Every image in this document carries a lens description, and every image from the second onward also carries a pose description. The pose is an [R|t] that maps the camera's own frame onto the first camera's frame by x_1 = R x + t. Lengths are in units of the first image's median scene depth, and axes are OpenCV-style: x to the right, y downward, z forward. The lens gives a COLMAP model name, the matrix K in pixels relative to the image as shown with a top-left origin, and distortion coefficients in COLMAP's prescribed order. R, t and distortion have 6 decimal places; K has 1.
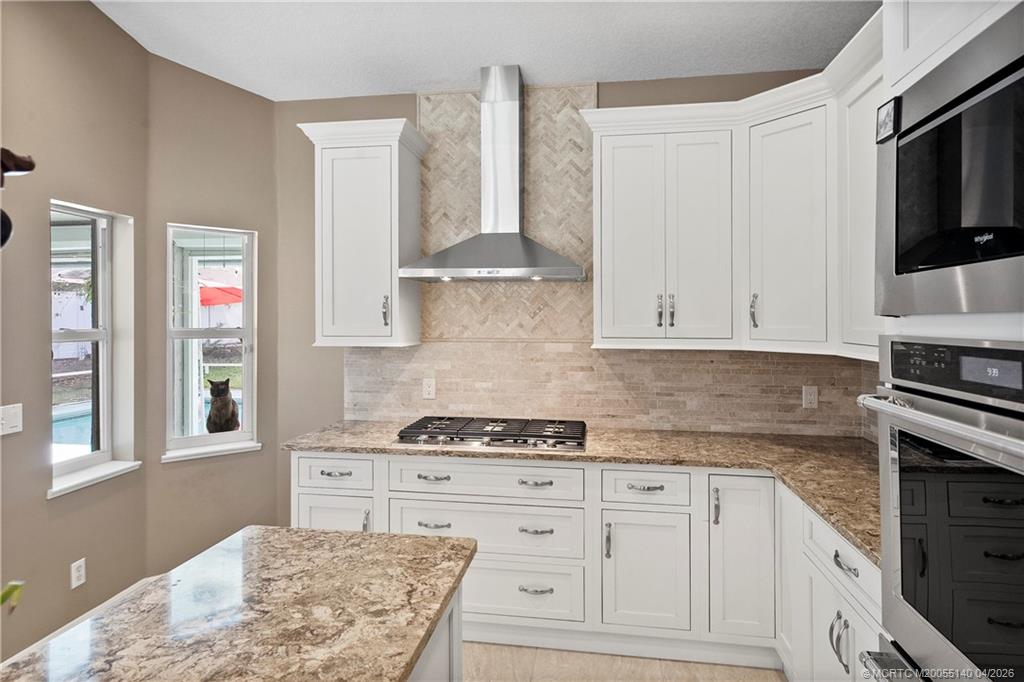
lens RADIAL K [[567.6, 0, 512.4], [0, 567.6, 313.3], [0, 0, 1]] dist [-0.000292, -0.000024]
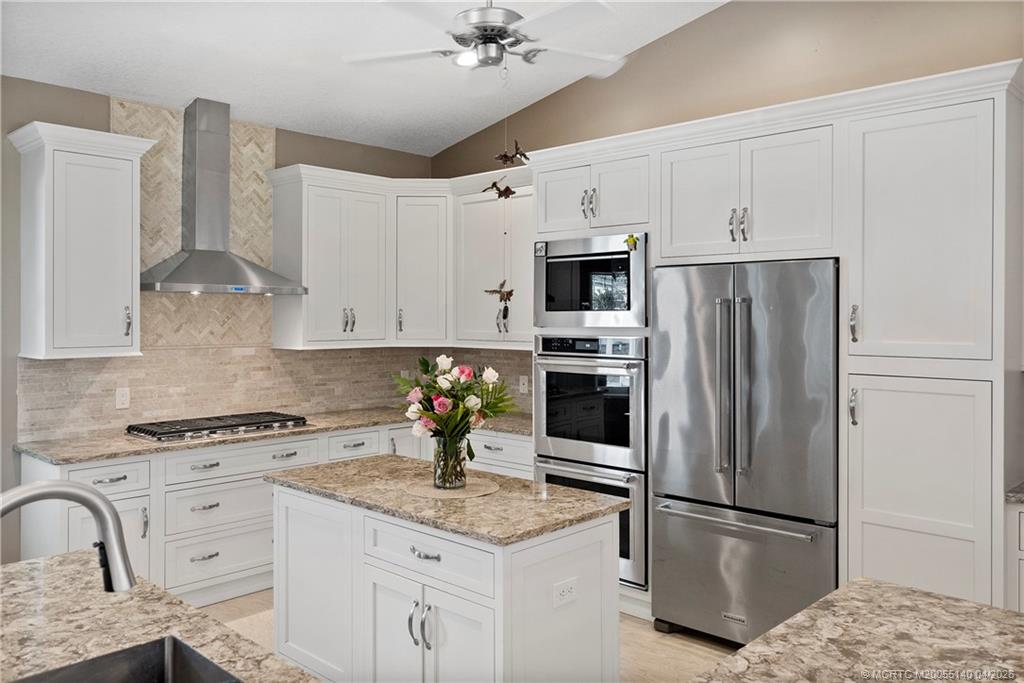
lens RADIAL K [[800.5, 0, 513.8], [0, 800.5, 315.5], [0, 0, 1]] dist [0.005602, 0.000283]
pose [[0.567515, -0.001887, 0.823361, -0.942674], [-0.008239, 0.999934, 0.007970, -0.029731], [-0.823322, -0.011306, 0.567462, -0.367406]]
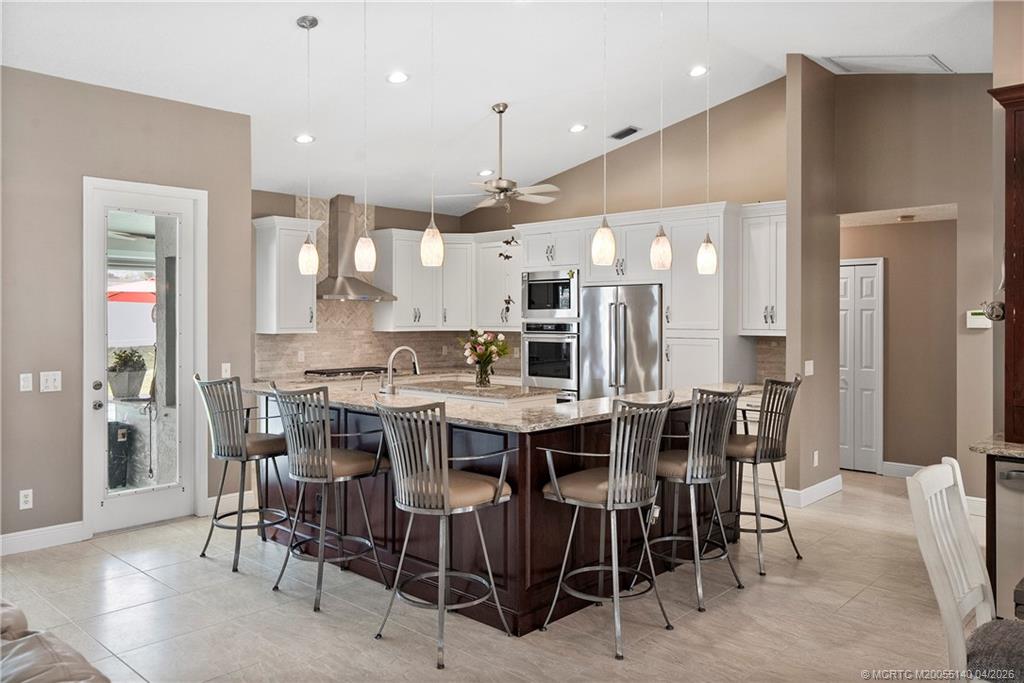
lens RADIAL K [[781.8, 0, 513.7], [0, 781.8, 317.5], [0, 0, 1]] dist [0.007074, 0.002734]
pose [[0.563107, -0.003903, 0.826375, -1.924526], [-0.006000, 0.999943, 0.008811, -0.022107], [-0.826362, -0.009920, 0.563052, -1.038110]]
